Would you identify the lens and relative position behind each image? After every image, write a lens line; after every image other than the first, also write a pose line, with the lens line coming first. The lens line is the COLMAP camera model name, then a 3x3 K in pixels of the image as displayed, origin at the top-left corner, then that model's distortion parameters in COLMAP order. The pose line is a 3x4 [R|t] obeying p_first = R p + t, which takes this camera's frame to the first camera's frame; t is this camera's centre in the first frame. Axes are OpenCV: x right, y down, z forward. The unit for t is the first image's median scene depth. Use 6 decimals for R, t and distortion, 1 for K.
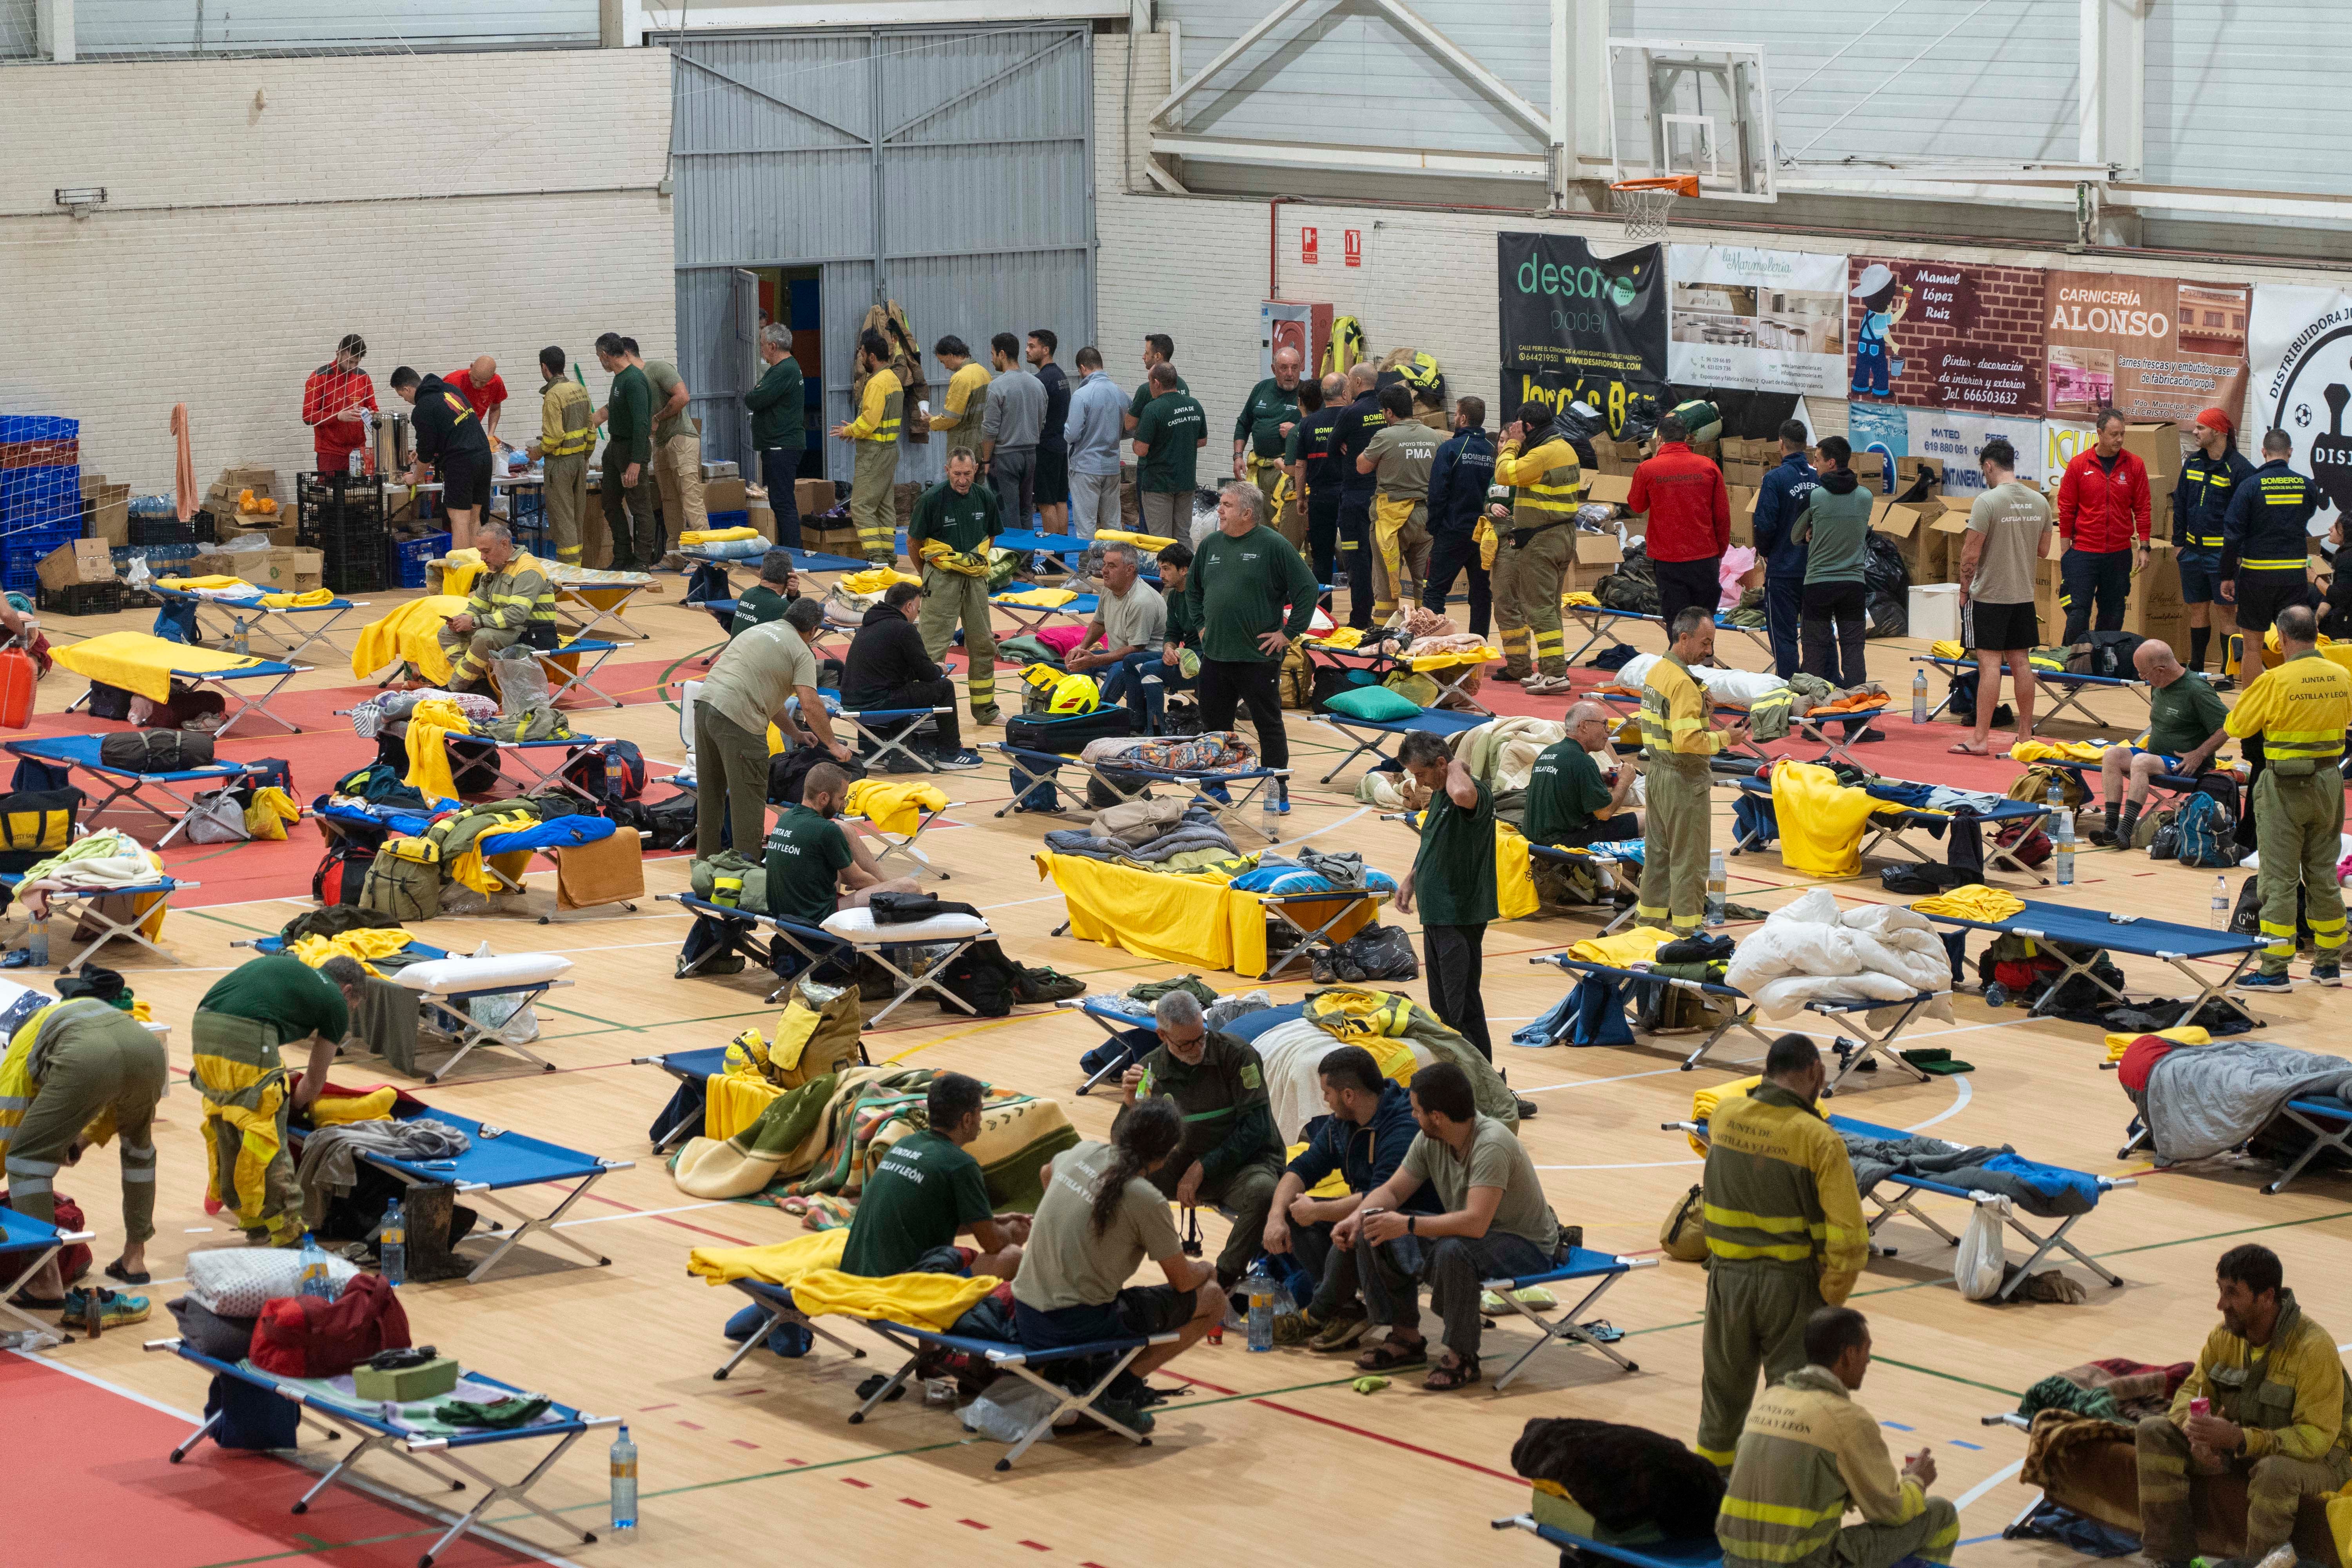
lens RADIAL K [[7055.0, 0, 1179.2], [0, 7055.0, 782.7], [0, 0, 1]] dist [0.033791, 0.000000]
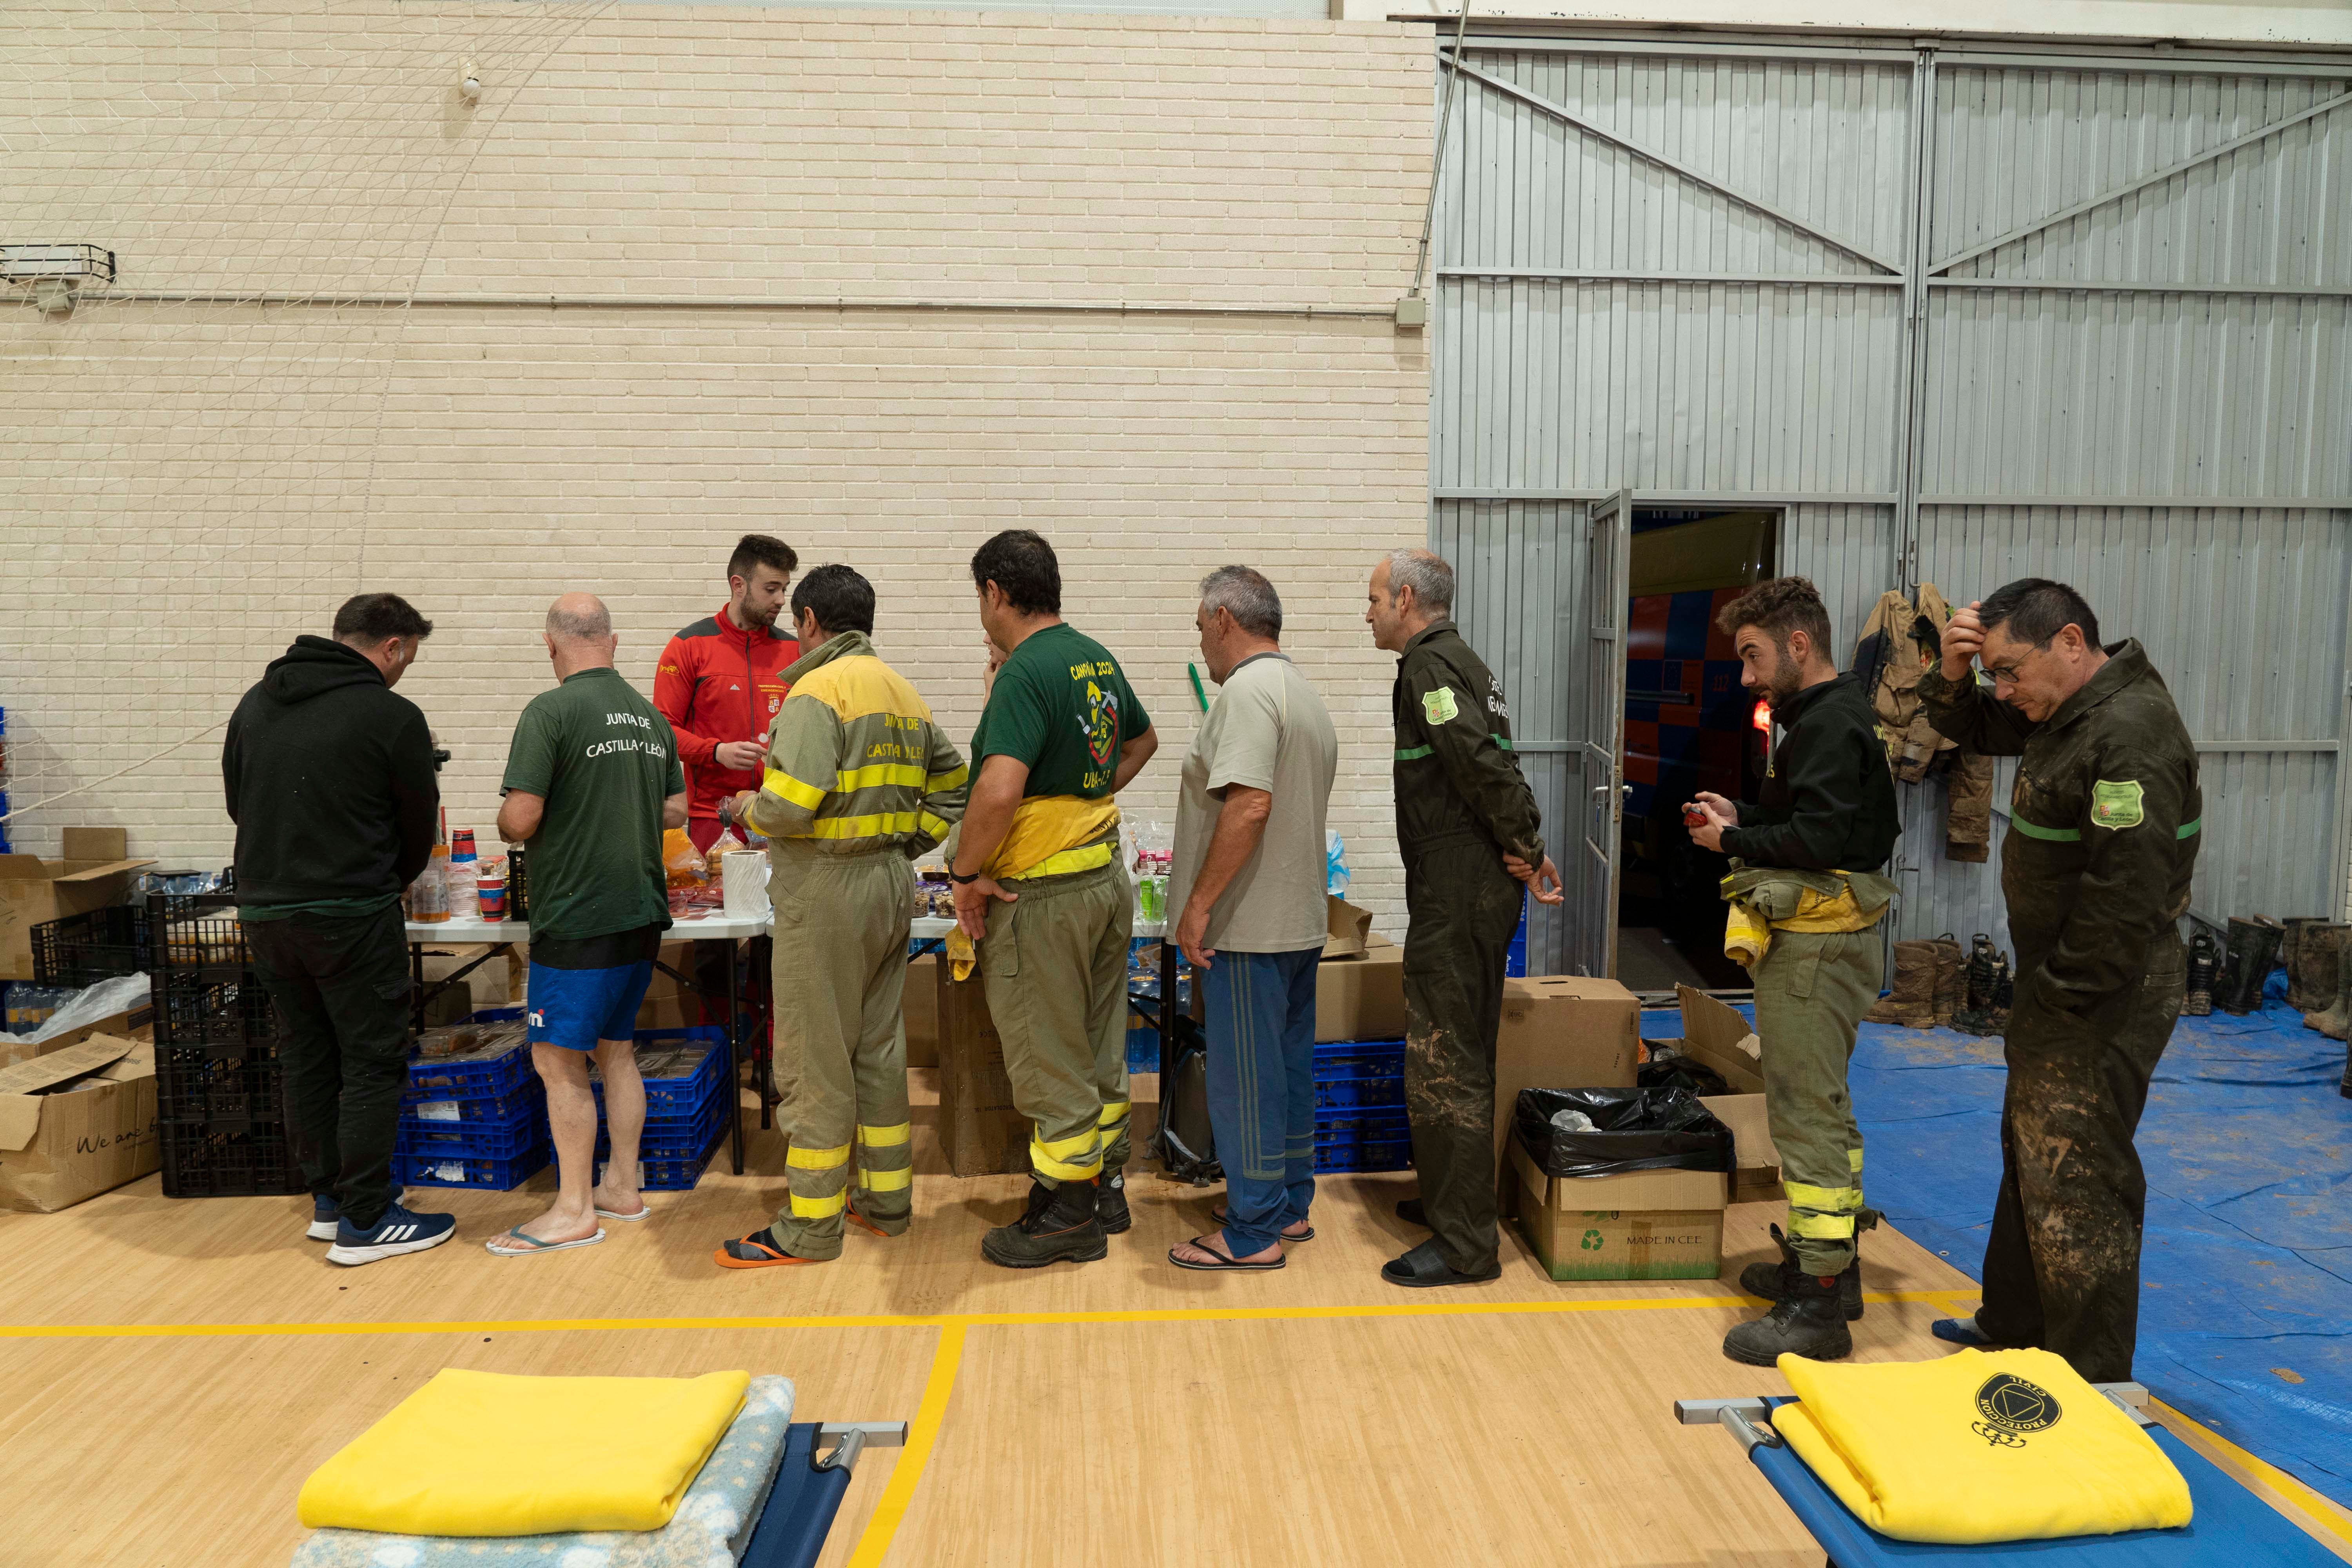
lens RADIAL K [[1605.5, 0, 1177.8], [0, 1605.5, 779.9], [0, 0, 1]] dist [-0.031619, -0.001036]
pose [[0.854797, 0.067184, -0.514596, -0.027456], [-0.082330, 0.996583, -0.006649, -0.050139], [0.512391, 0.048050, 0.857407, 0.897985]]
